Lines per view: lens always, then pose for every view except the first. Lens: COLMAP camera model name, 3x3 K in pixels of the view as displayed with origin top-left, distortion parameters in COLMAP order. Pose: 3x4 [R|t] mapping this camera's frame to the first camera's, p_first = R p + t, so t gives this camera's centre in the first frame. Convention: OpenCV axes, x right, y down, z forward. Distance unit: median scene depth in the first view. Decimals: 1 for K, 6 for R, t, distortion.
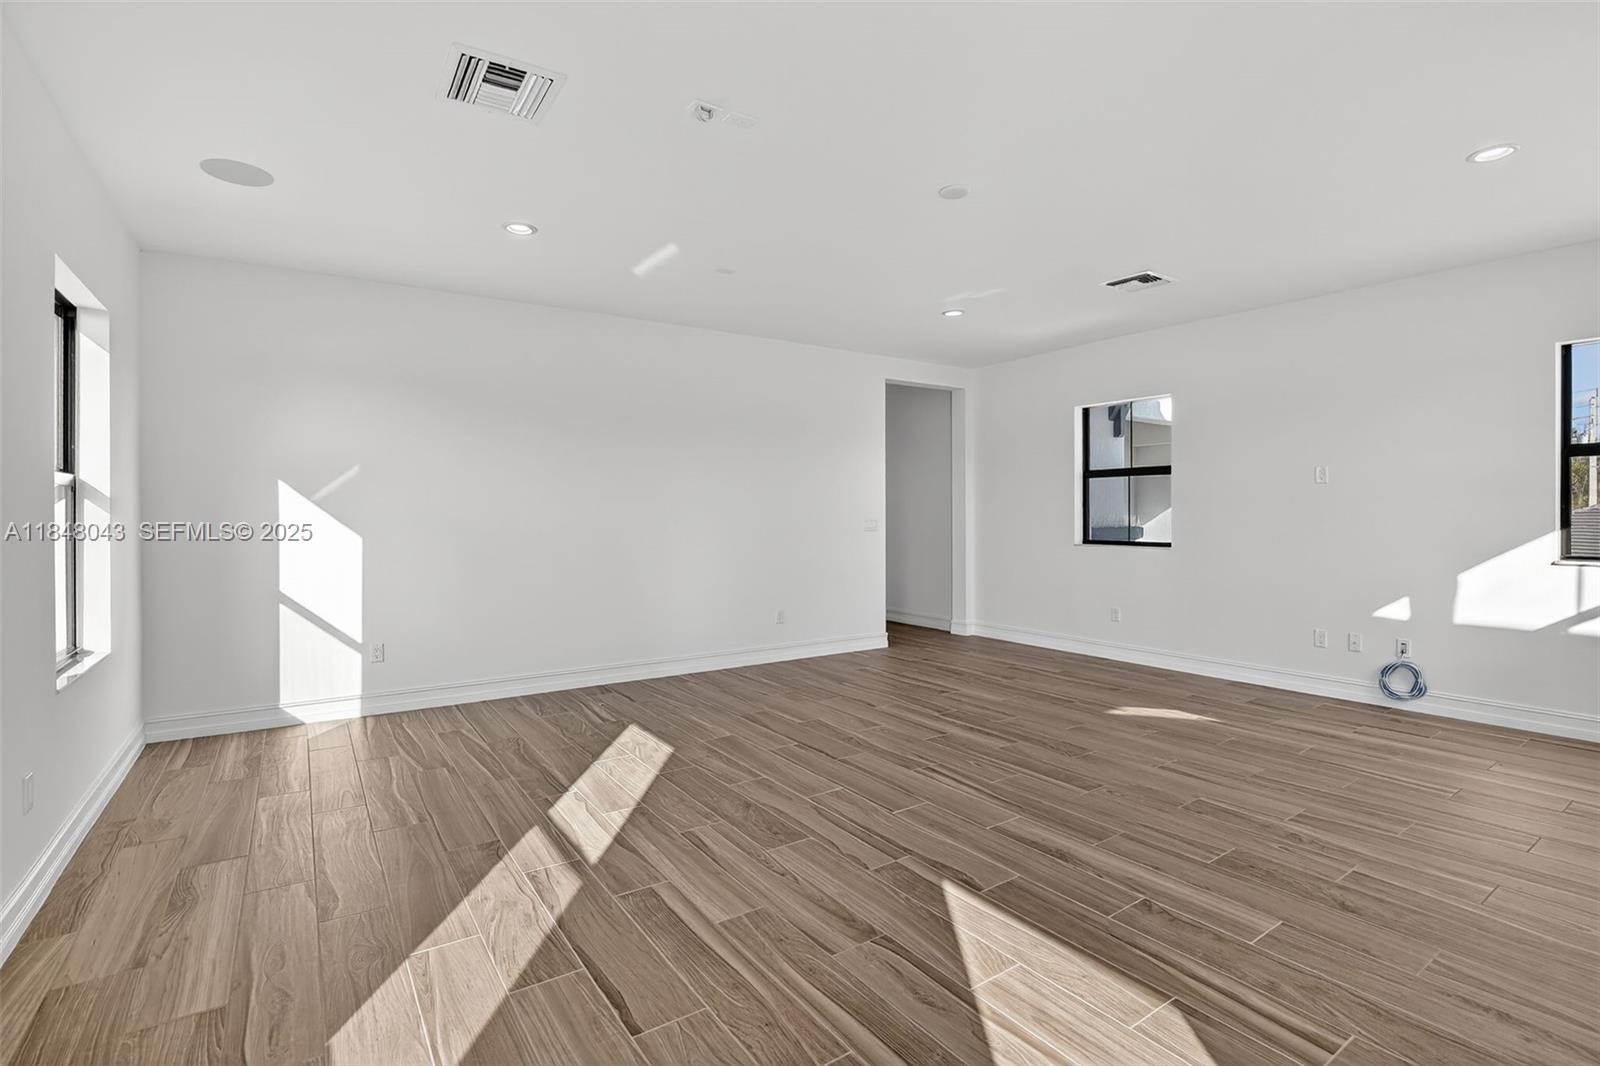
lens RADIAL K [[746.6, 0, 812.3], [0, 746.6, 523.6], [0, 0, 1]] dist [-0.023674, 0.000678]
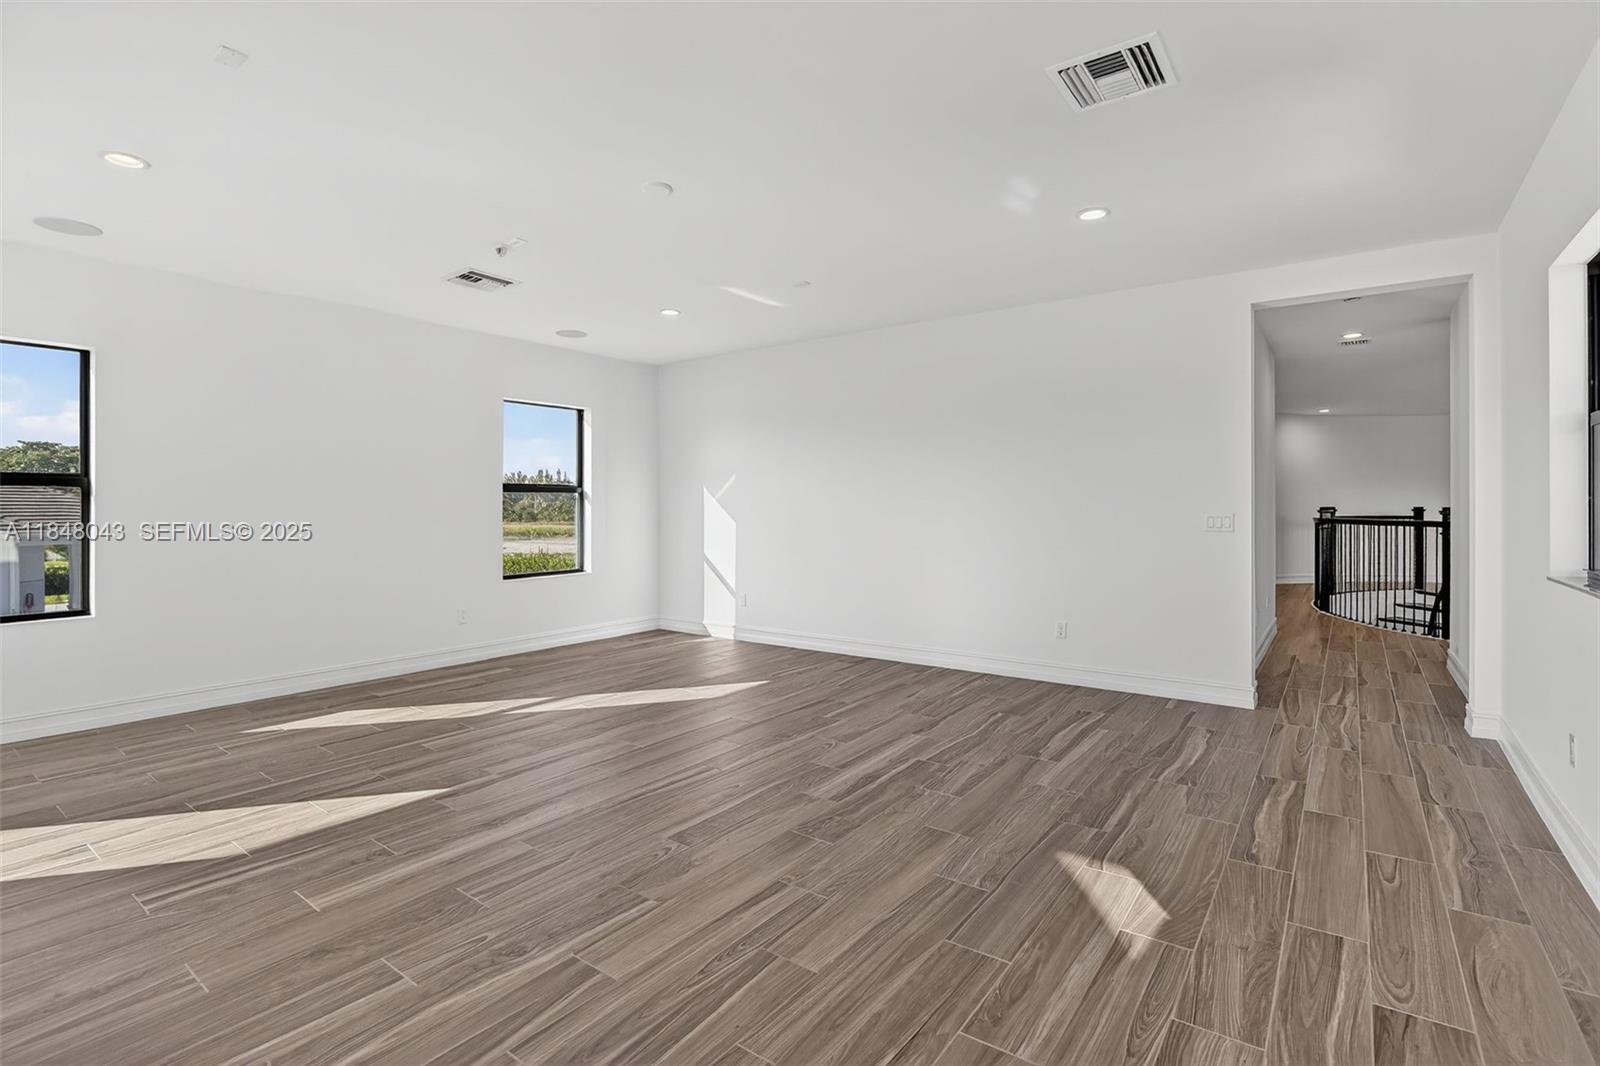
lens RADIAL K [[746.6, 0, 808.9], [0, 746.6, 526.3], [0, 0, 1]] dist [-0.023674, 0.000678]
pose [[0.320582, 0.021357, -0.946980, 1.006927], [-0.003298, 0.999765, 0.021431, -0.009325], [0.947215, -0.003747, 0.320578, 0.733463]]
